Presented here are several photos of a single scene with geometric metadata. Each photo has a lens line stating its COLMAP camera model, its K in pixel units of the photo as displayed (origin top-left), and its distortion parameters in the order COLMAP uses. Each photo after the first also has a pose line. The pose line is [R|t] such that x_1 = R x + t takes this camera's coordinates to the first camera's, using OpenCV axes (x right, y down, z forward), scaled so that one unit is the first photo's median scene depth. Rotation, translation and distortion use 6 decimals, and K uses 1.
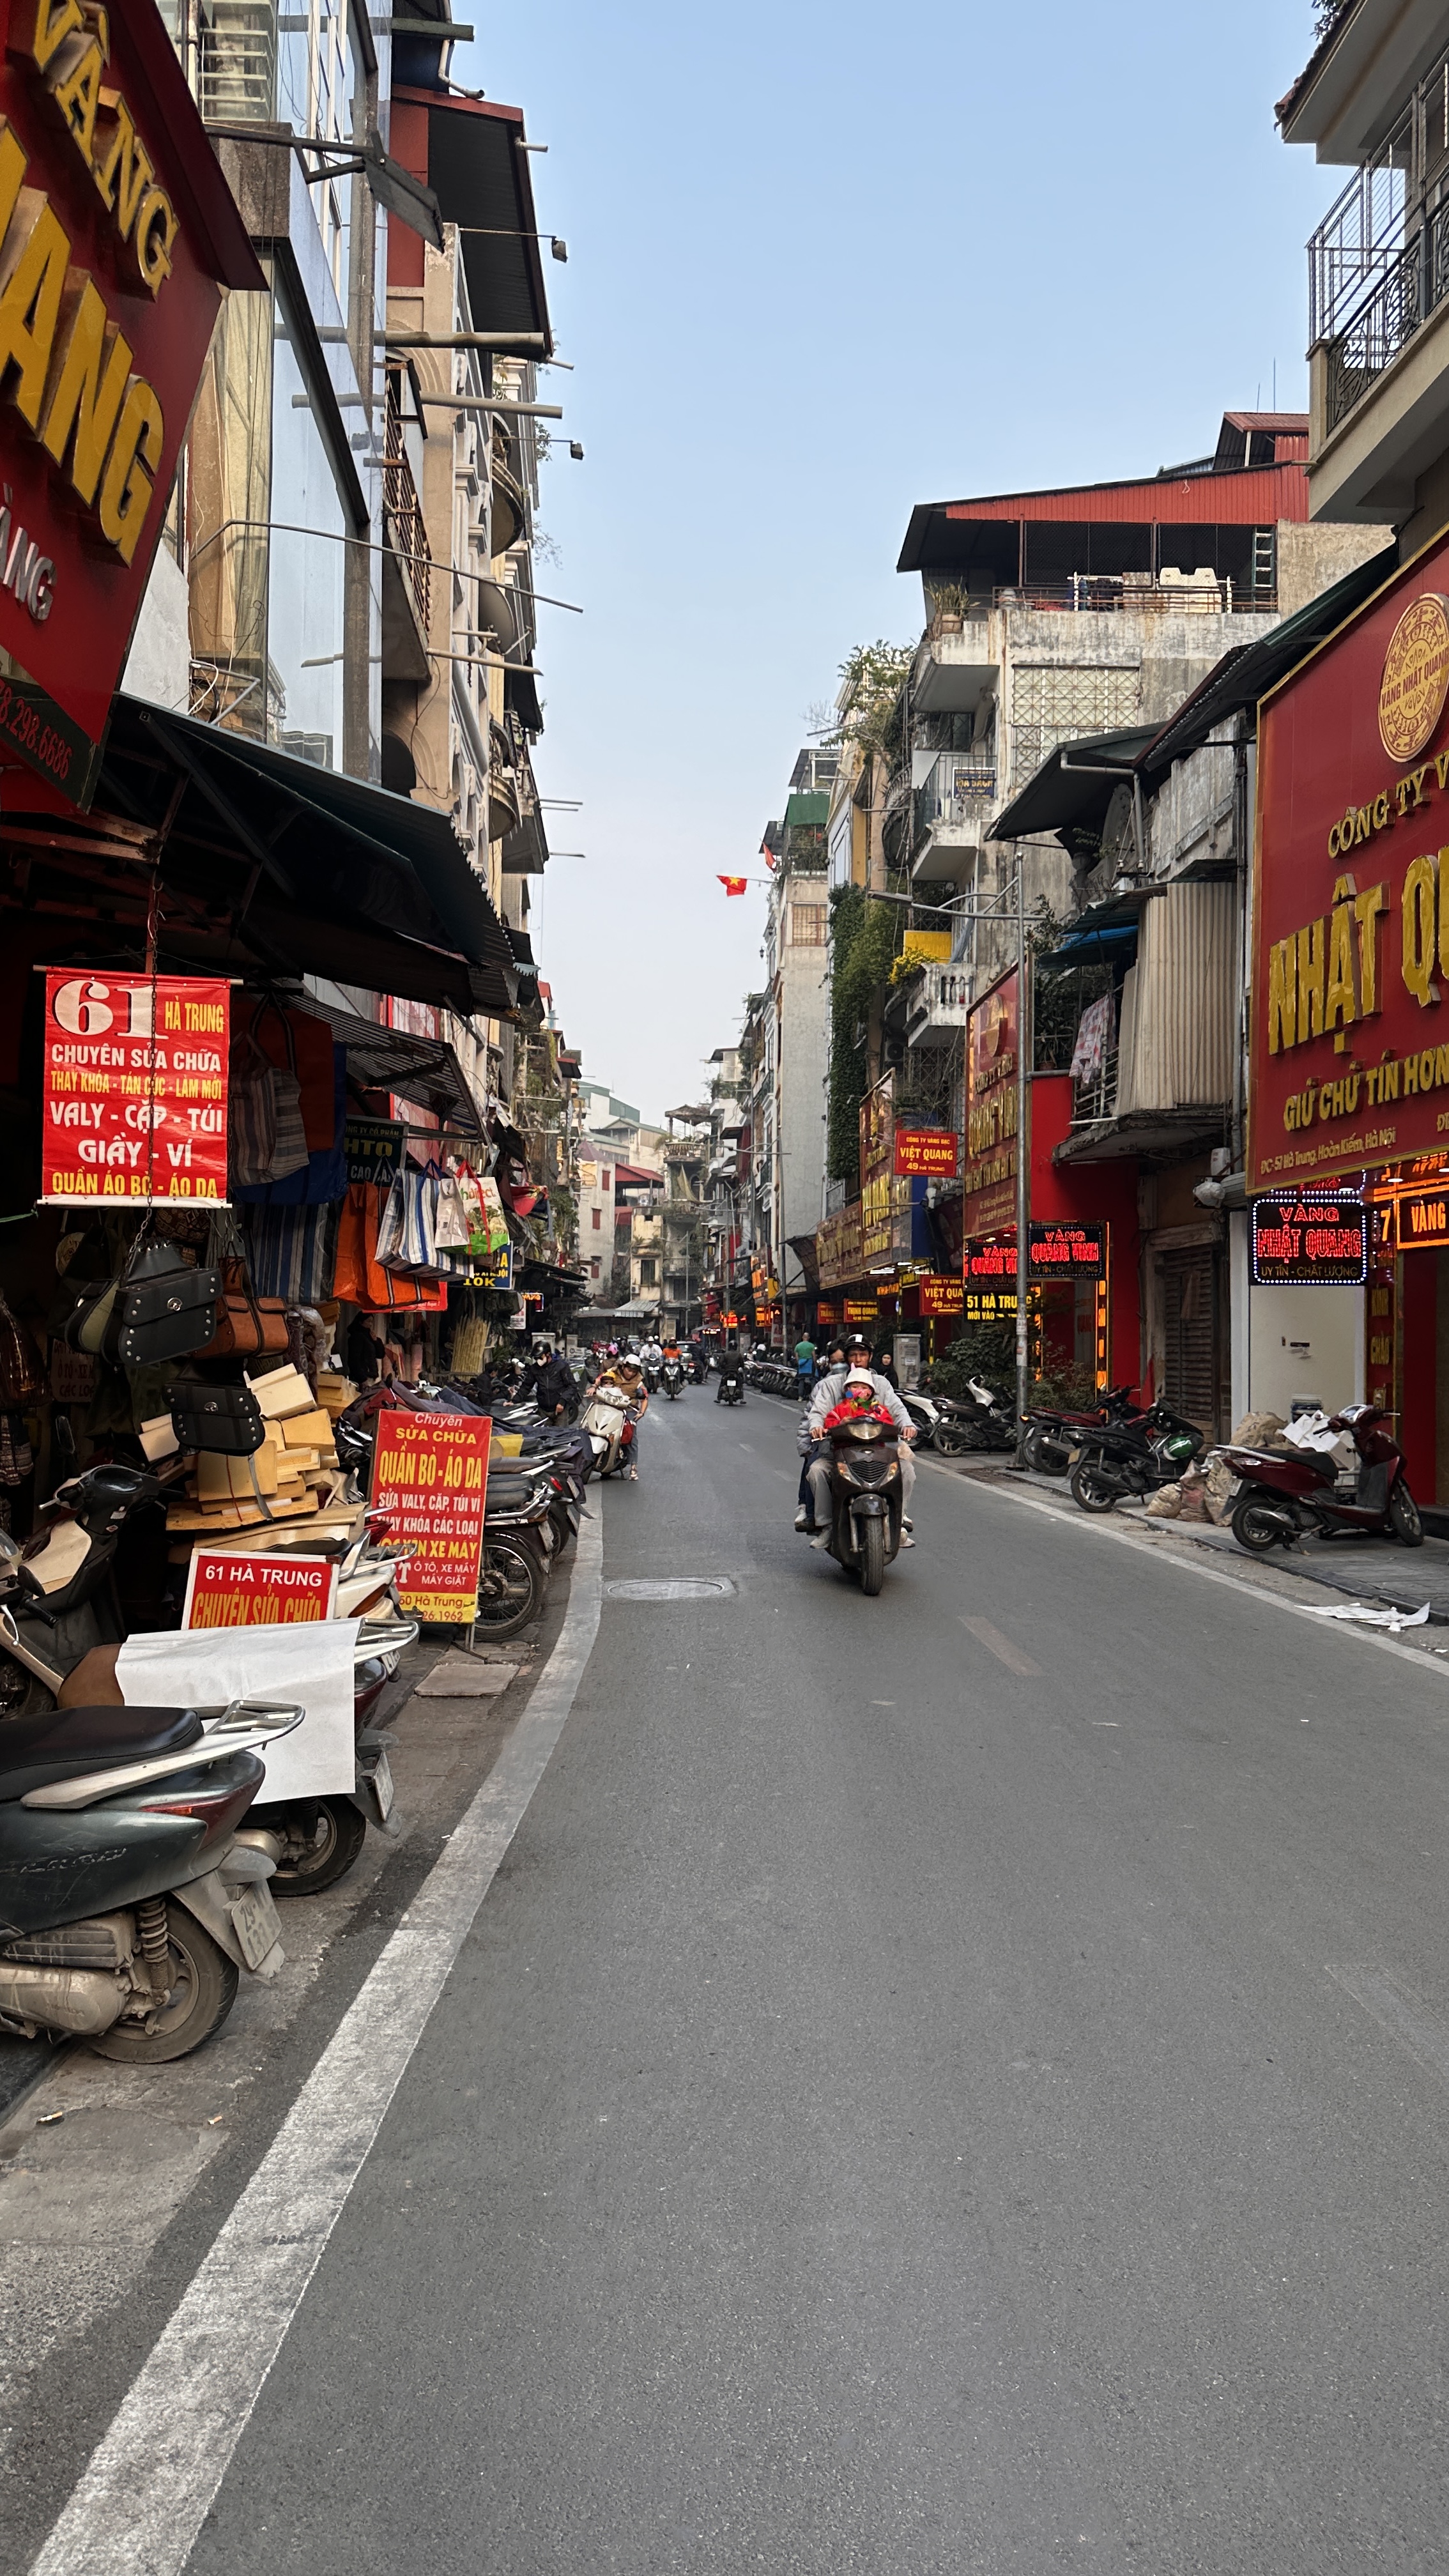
lens RADIAL K [[1785.6, 0, 705.3], [0, 1785.6, 1276.3], [0, 0, 1]] dist [0.154290, -0.219345]
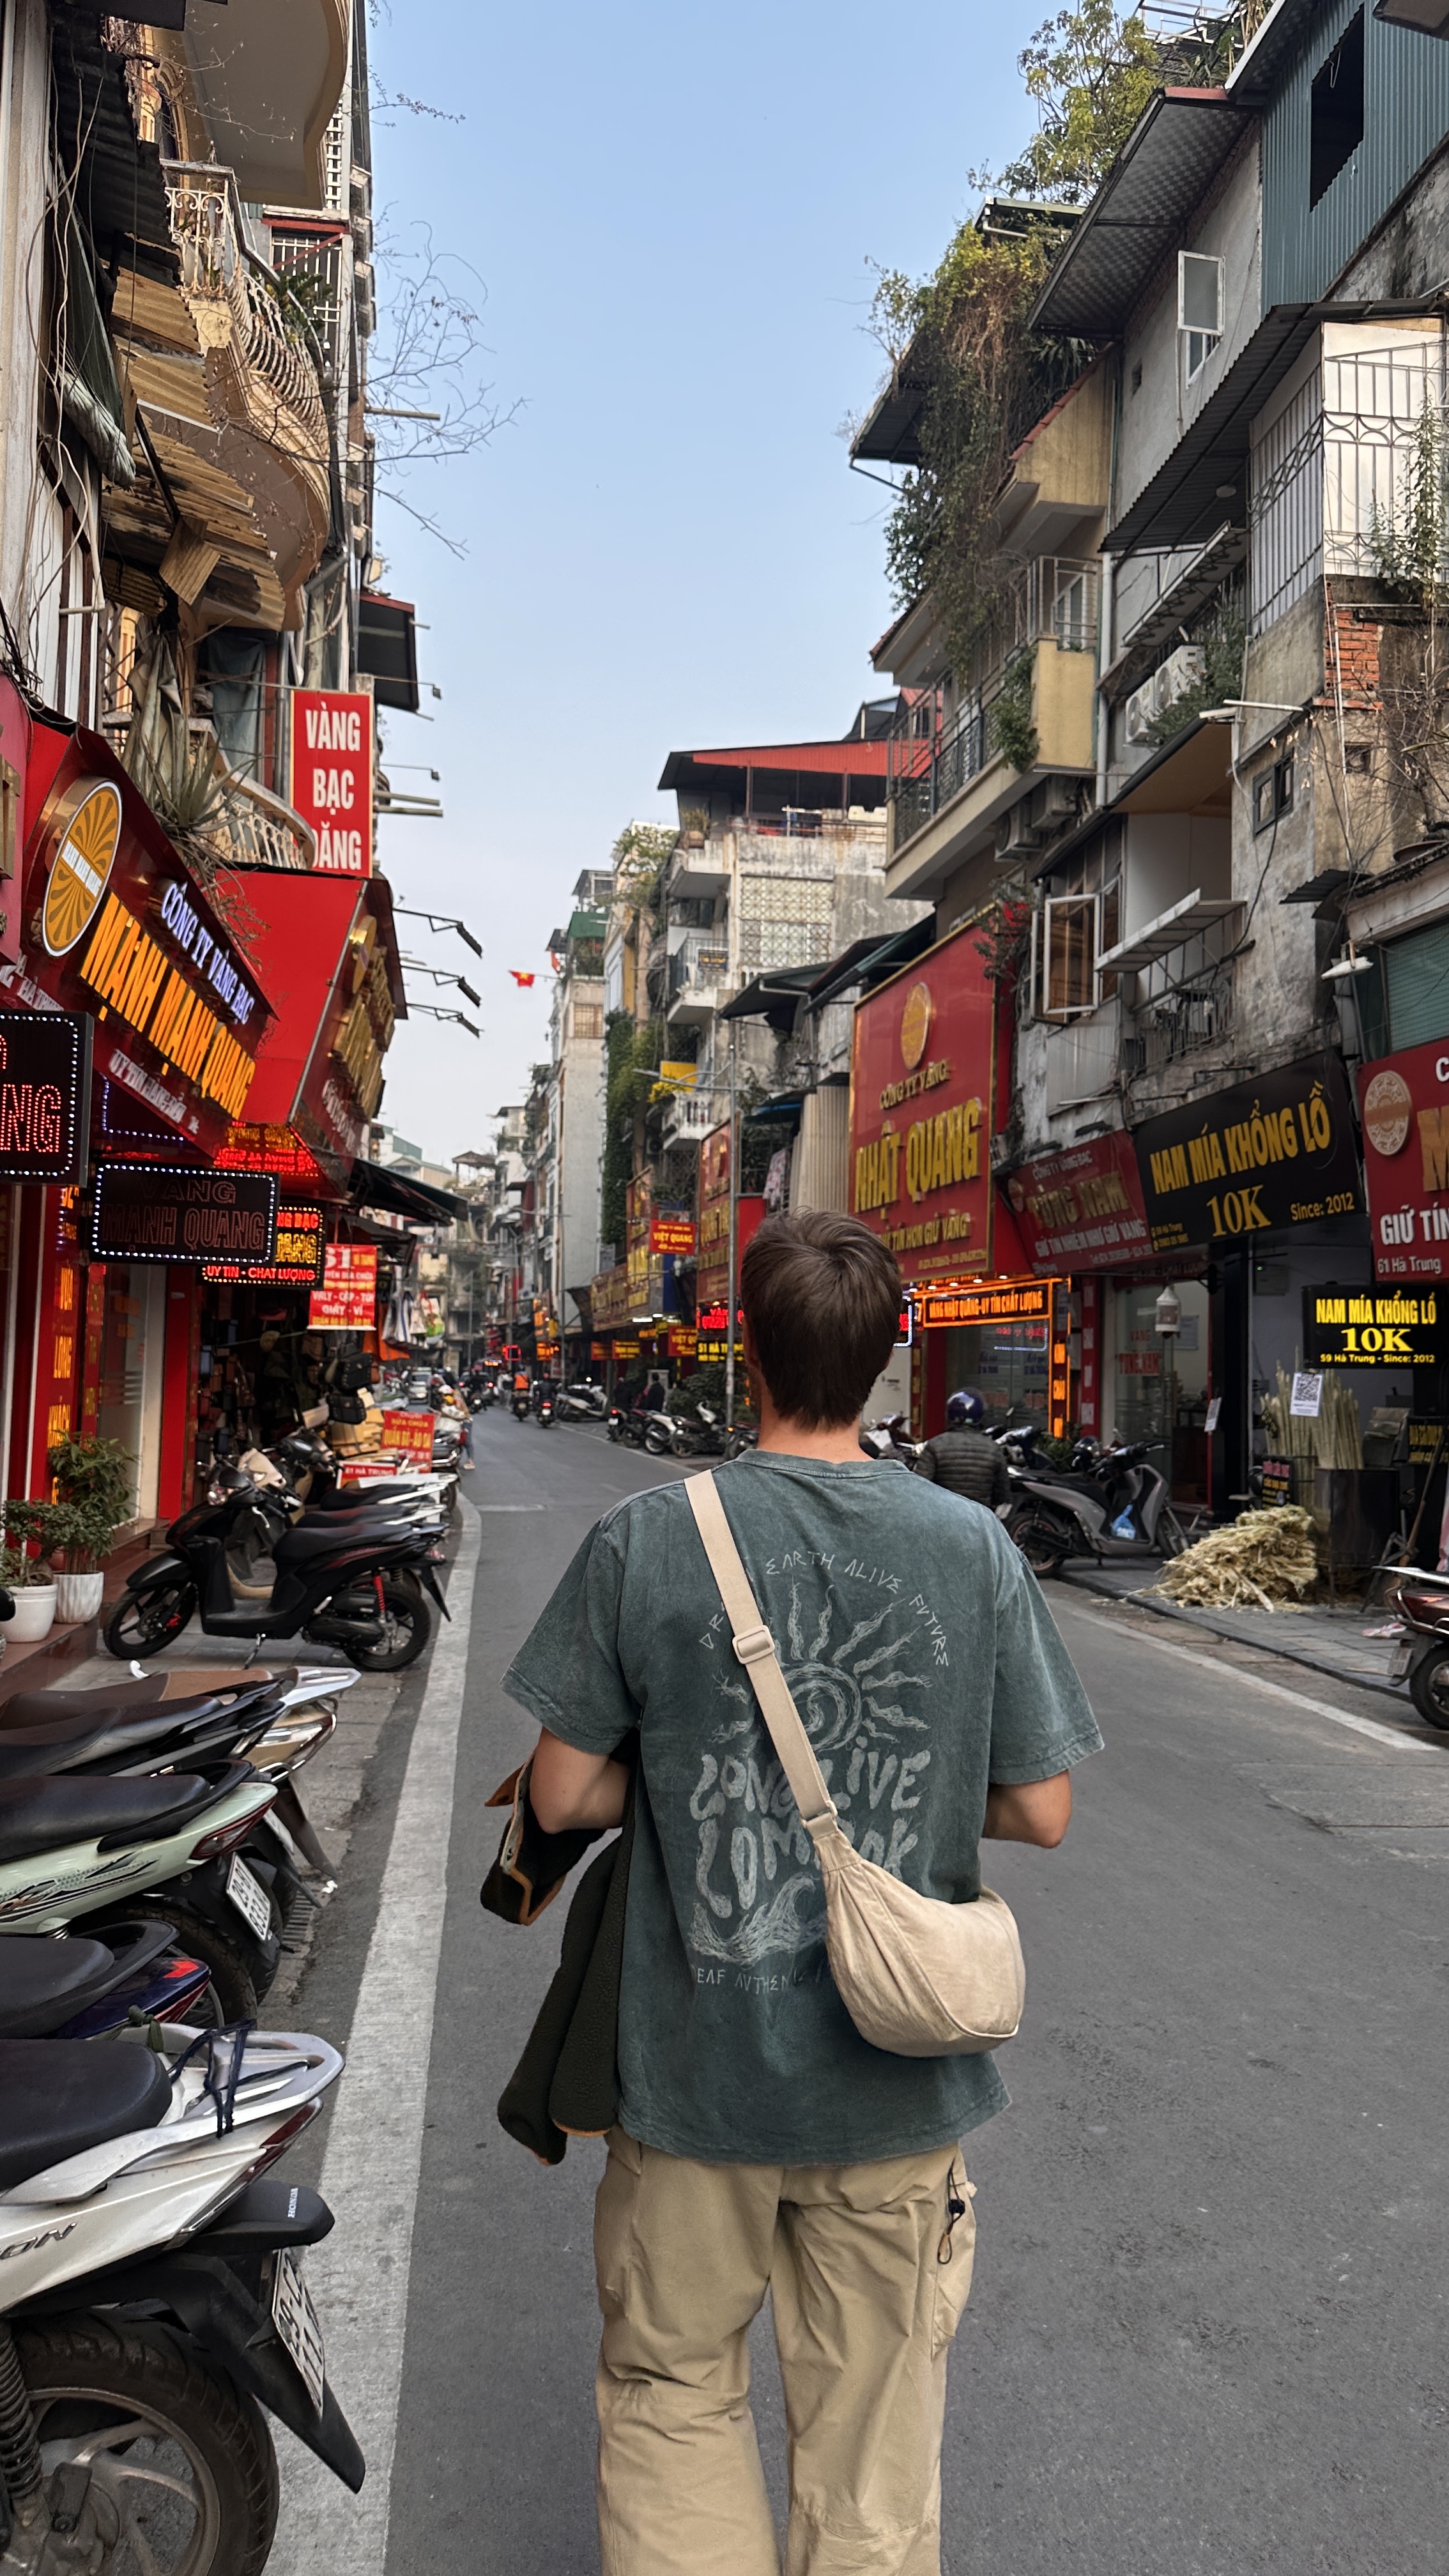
lens RADIAL K [[1785.6, 0, 705.3], [0, 1785.6, 1276.3], [0, 0, 1]] dist [0.154290, -0.219345]
pose [[0.991908, 0.016429, 0.125891, -0.019897], [-0.014317, 0.999742, -0.017656, -0.013825], [-0.126149, 0.015711, 0.991887, -0.308881]]
